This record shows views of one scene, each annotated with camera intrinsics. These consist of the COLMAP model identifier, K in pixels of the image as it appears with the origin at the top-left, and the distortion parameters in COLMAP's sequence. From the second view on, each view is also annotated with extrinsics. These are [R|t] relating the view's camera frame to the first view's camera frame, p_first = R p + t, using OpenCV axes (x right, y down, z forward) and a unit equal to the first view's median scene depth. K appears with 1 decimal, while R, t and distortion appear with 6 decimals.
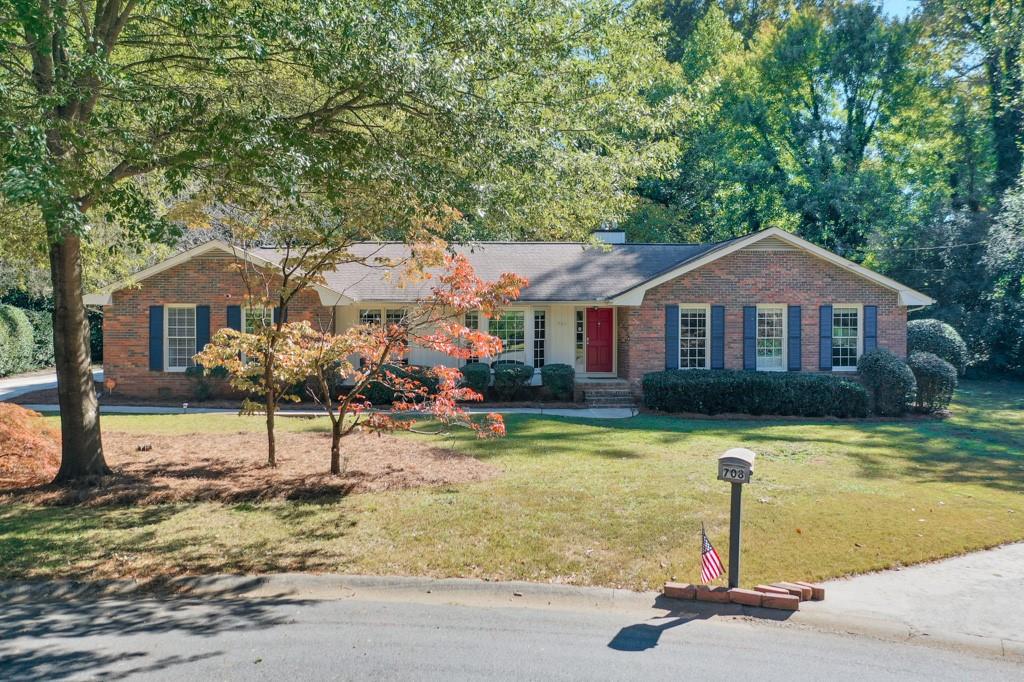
lens RADIAL K [[846.1, 0, 446.6], [0, 846.1, 322.3], [0, 0, 1]] dist [-0.014026, -0.009913]
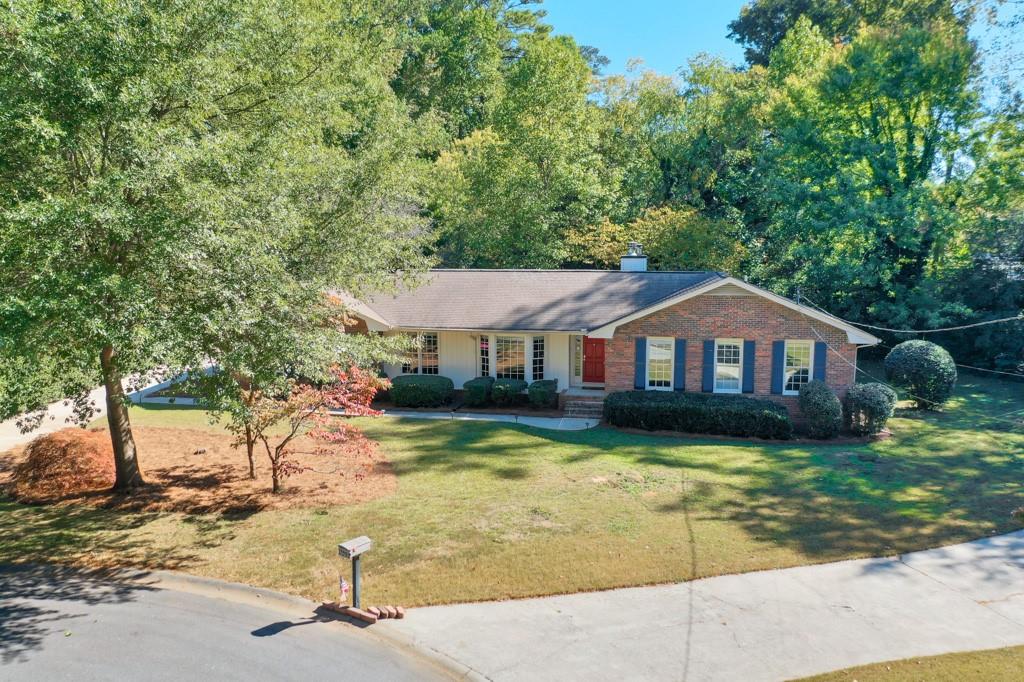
lens RADIAL K [[796.1, 0, 481.1], [0, 796.1, 341.5], [0, 0, 1]] dist [-0.014470, -0.003897]
pose [[0.972838, 0.043917, -0.227285, 0.324692], [-0.015735, 0.992113, 0.124354, -0.167271], [0.230954, -0.117400, 0.965856, -0.199789]]
